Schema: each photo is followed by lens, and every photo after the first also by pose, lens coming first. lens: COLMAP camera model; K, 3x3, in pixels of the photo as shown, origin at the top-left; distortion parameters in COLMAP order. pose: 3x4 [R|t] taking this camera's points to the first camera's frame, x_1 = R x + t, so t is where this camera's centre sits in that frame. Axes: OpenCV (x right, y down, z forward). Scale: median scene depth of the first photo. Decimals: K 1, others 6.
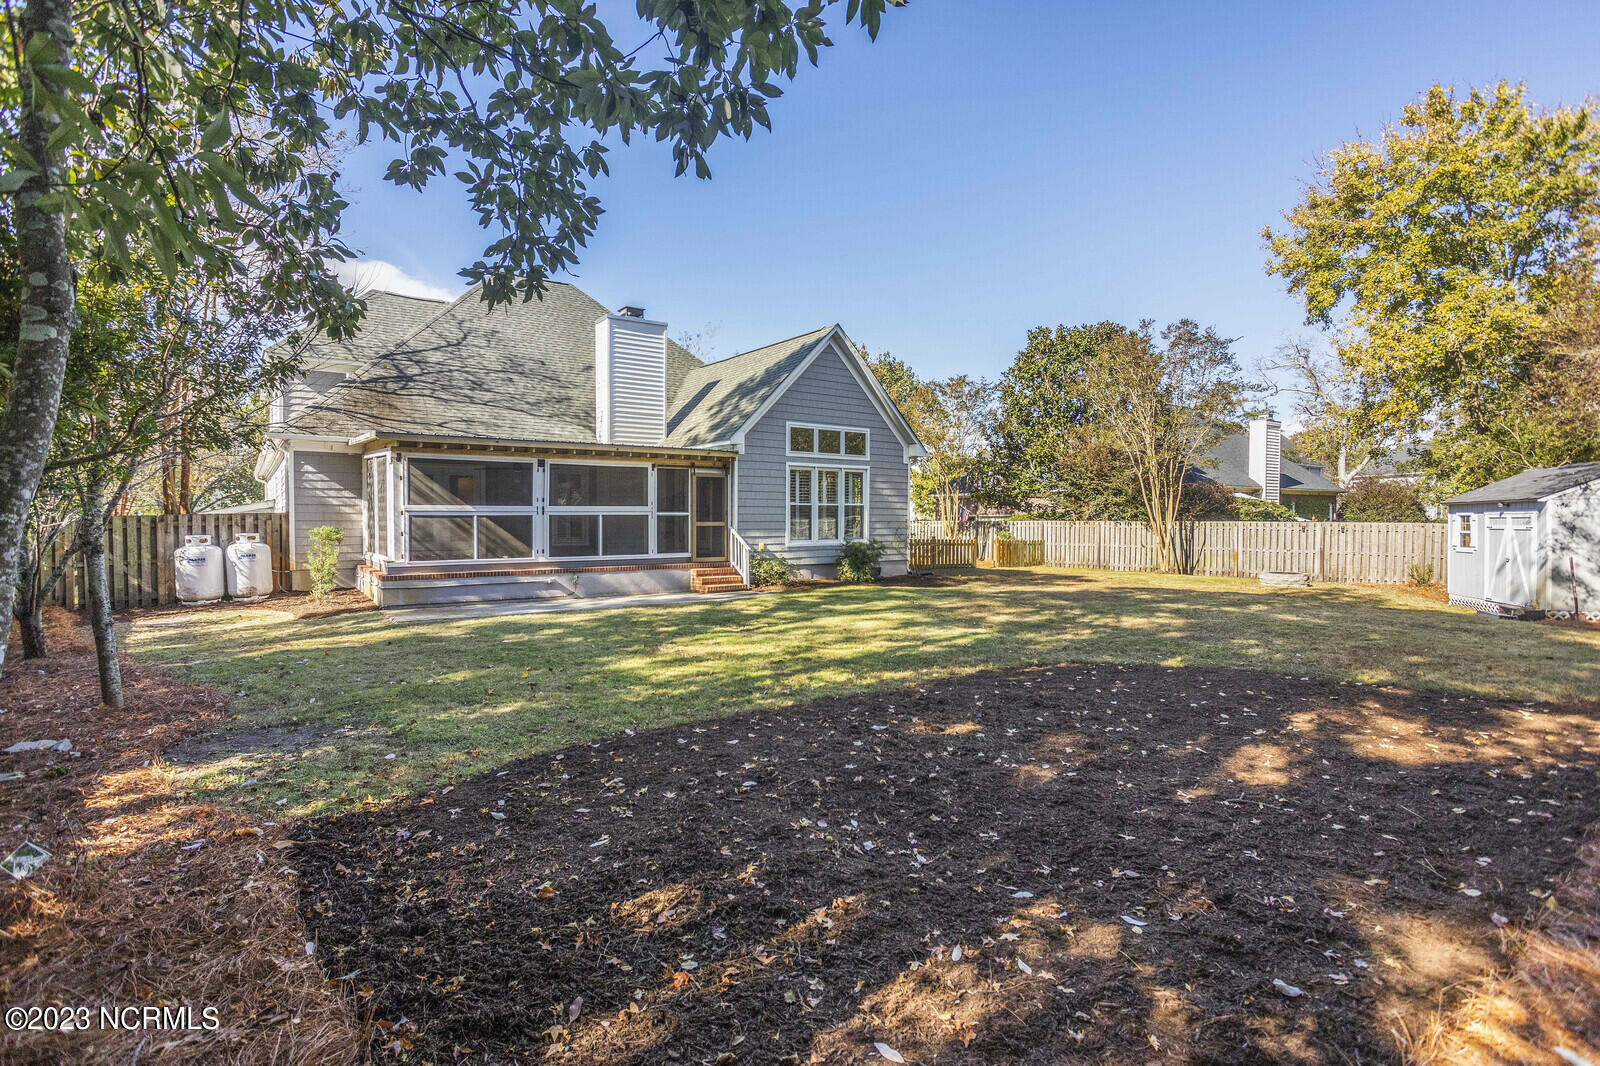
lens RADIAL K [[791.9, 0, 800.0], [0, 791.9, 533.0], [0, 0, 1]] dist [-0.000477, 0.000015]
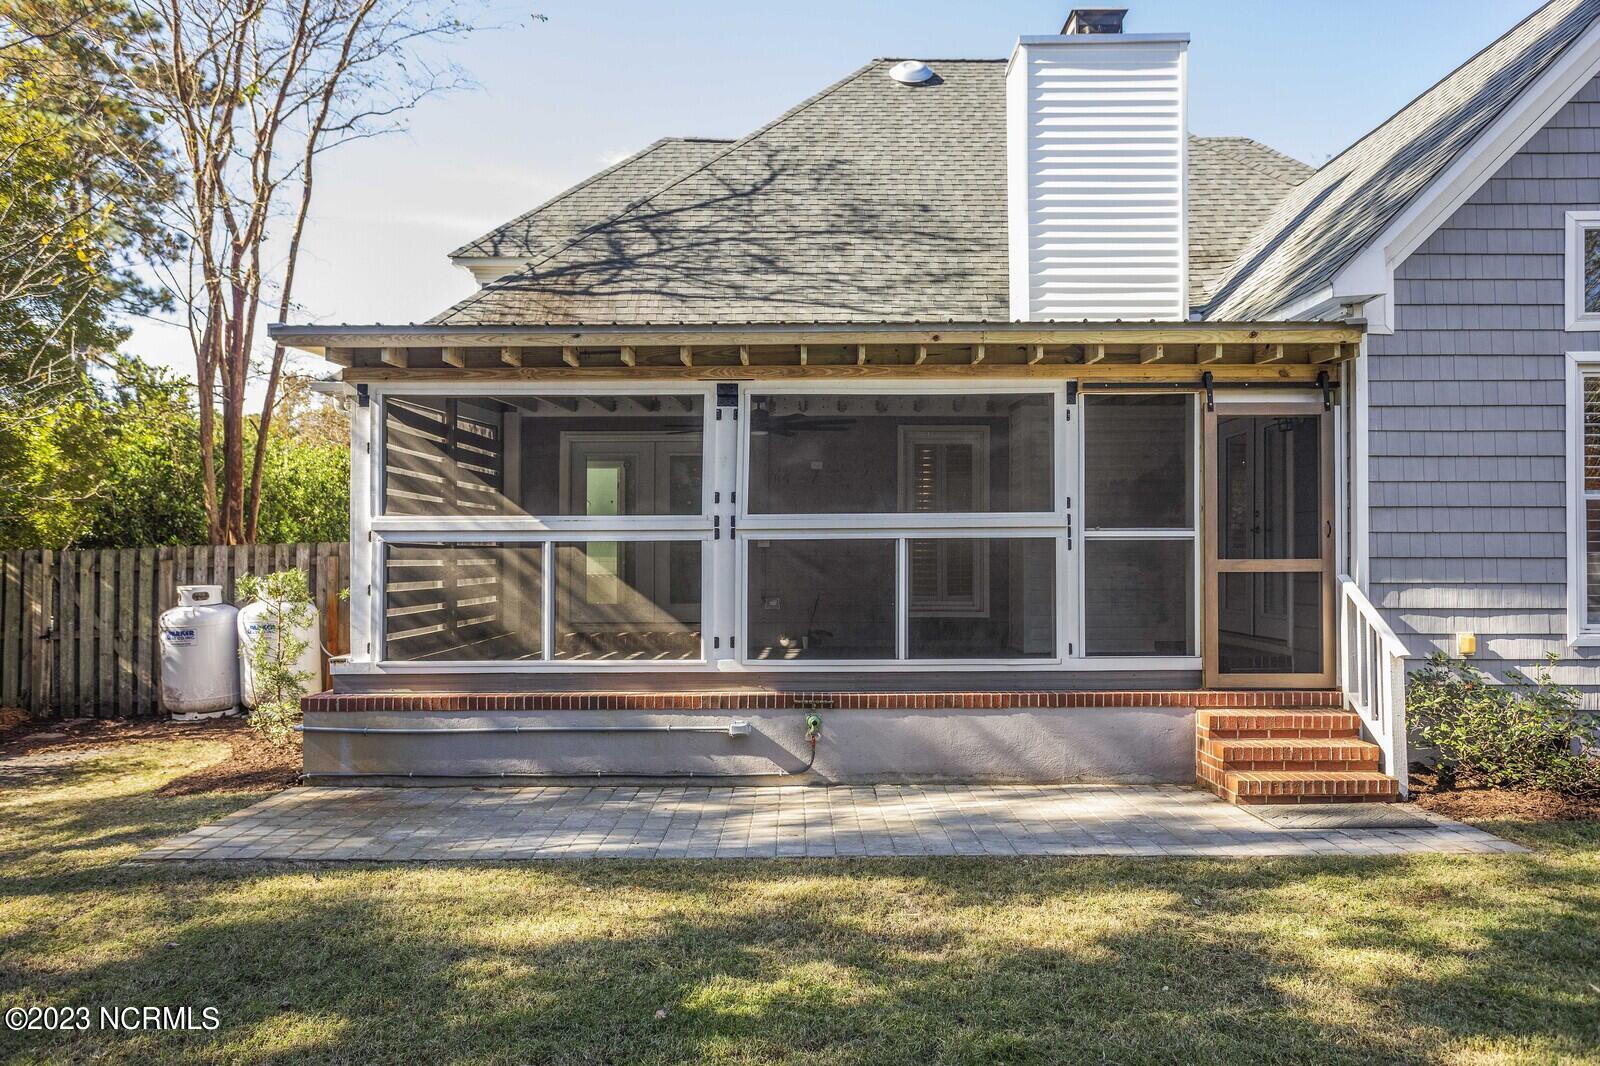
lens RADIAL K [[1154.4, 0, 800.0], [0, 1154.4, 533.0], [0, 0, 1]] dist [-0.034987, 0.072208]
pose [[0.807681, -0.013864, -0.589457, 0.004245], [-0.007805, 0.999385, -0.034199, -0.007317], [0.589569, 0.032223, 0.807075, 0.529465]]
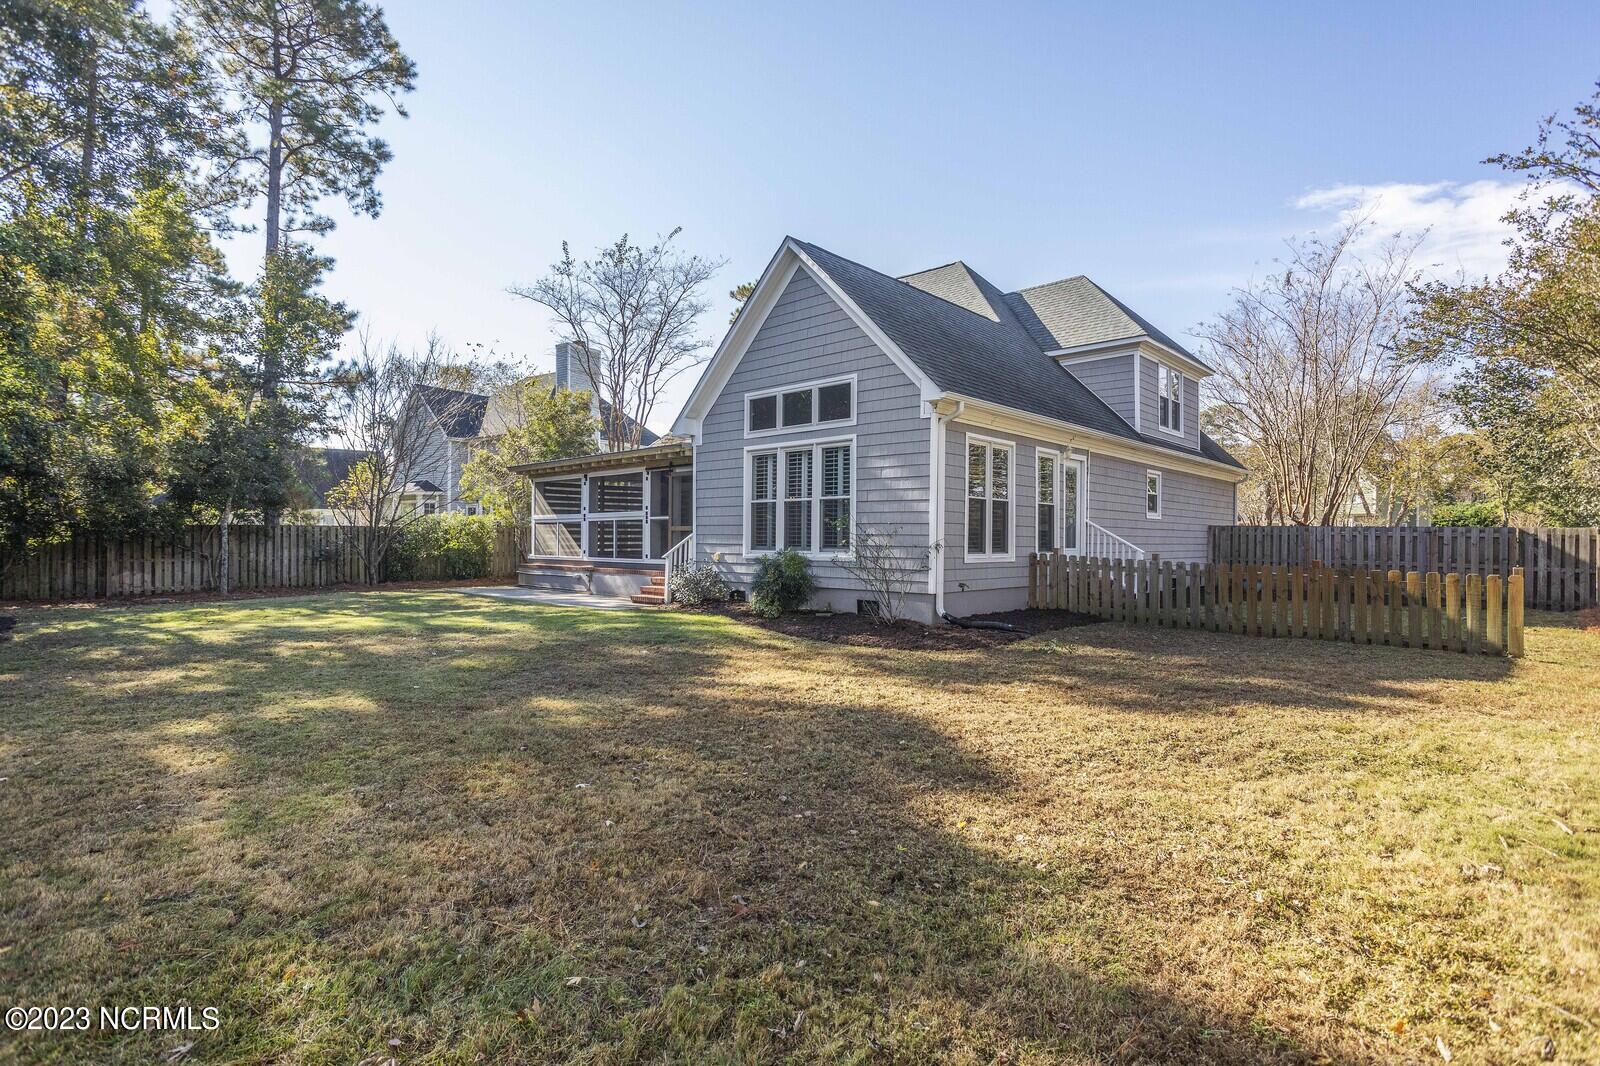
lens RADIAL K [[791.9, 0, 800.0], [0, 791.9, 533.0], [0, 0, 1]] dist [-0.000477, 0.000015]
pose [[0.162390, 0.001485, -0.986726, 0.791234], [-0.013538, 0.999908, -0.000723, -0.007371], [0.986634, 0.013476, 0.162395, 0.989547]]
